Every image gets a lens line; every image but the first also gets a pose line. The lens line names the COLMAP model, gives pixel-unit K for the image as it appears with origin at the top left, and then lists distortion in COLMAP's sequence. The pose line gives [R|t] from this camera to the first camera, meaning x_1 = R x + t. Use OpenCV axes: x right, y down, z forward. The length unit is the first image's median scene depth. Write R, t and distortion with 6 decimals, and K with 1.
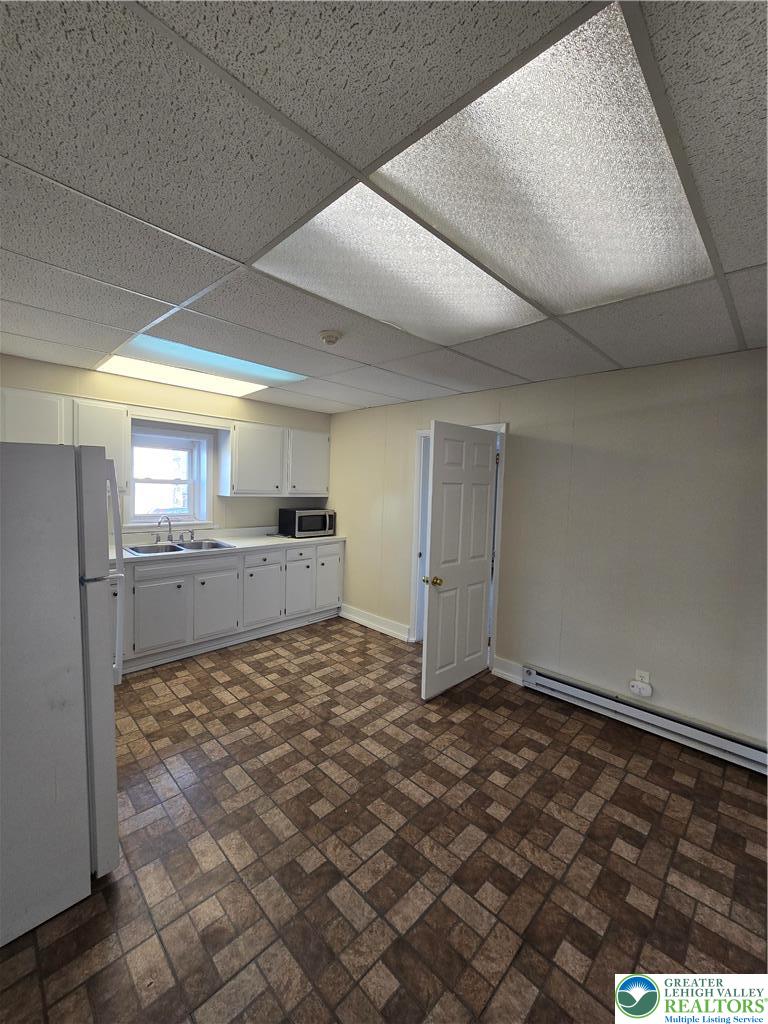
lens RADIAL K [[416.7, 0, 376.4], [0, 416.7, 509.2], [0, 0, 1]] dist [-0.006169, 0.002506]
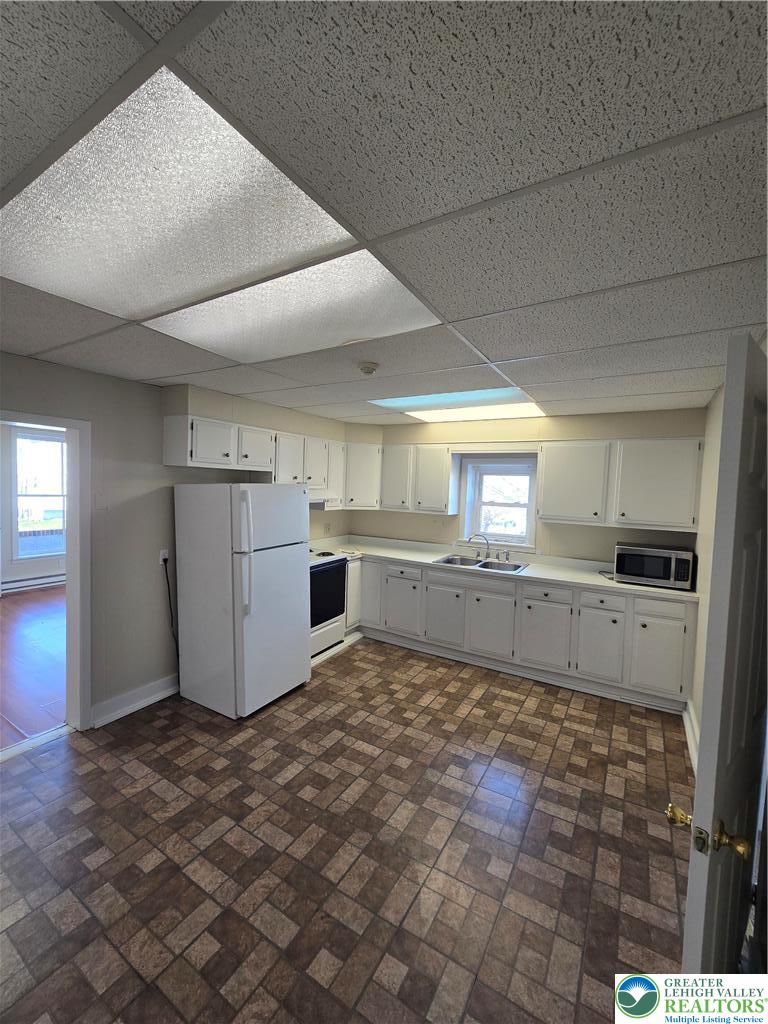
lens RADIAL K [[416.7, 0, 381.1], [0, 416.7, 508.8], [0, 0, 1]] dist [-0.006169, 0.002506]
pose [[0.236729, 0.024740, -0.971261, 0.842306], [-0.082757, 0.996556, 0.005213, -0.060162], [0.968045, 0.079145, 0.237961, 0.733143]]
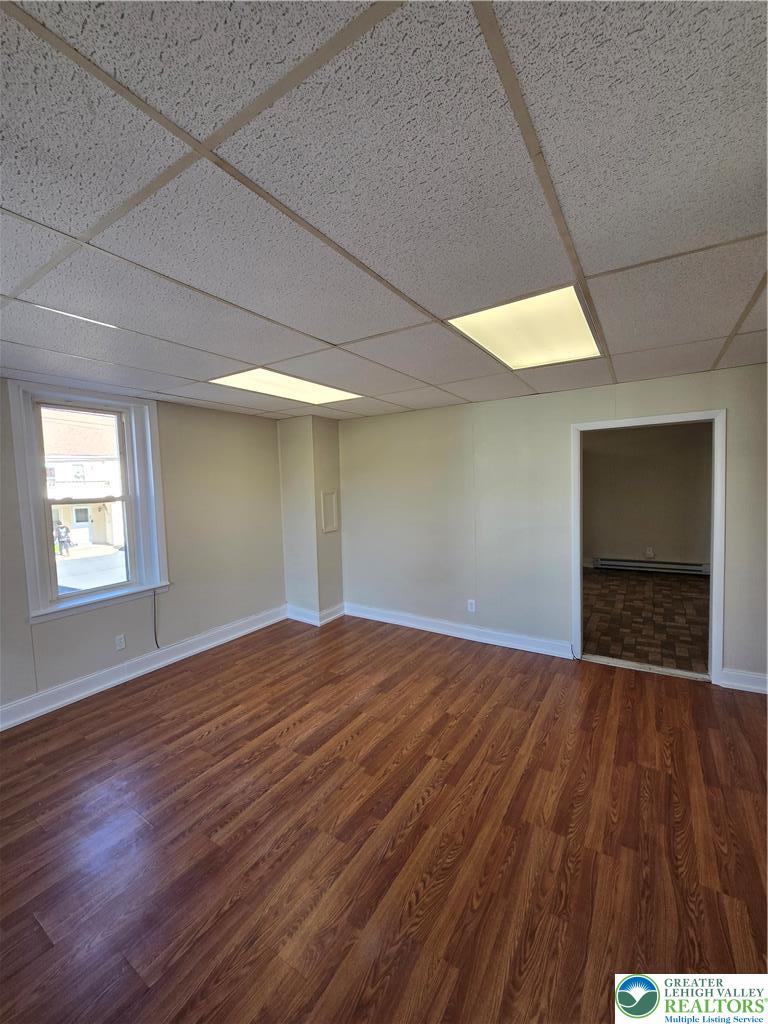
lens RADIAL K [[416.7, 0, 378.9], [0, 416.7, 507.7], [0, 0, 1]] dist [-0.006169, 0.002506]
pose [[0.975761, -0.085933, 0.201259, -1.536132], [0.086127, 0.996254, 0.007809, 0.002426], [-0.201177, 0.009714, 0.979507, -1.194959]]
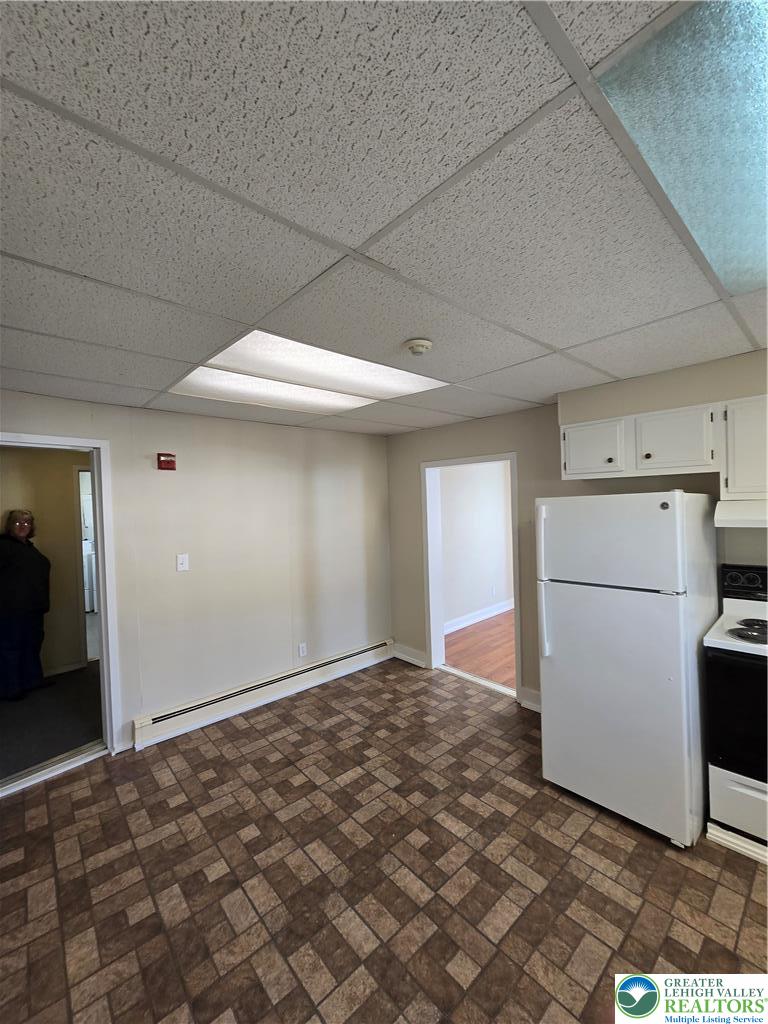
lens RADIAL K [[416.7, 0, 378.2], [0, 416.7, 510.0], [0, 0, 1]] dist [-0.006169, 0.002506]
pose [[-0.998415, -0.006280, 0.055924, -0.073907], [-0.001530, 0.996415, 0.084588, -0.150561], [-0.056255, 0.084368, -0.994845, 1.665476]]
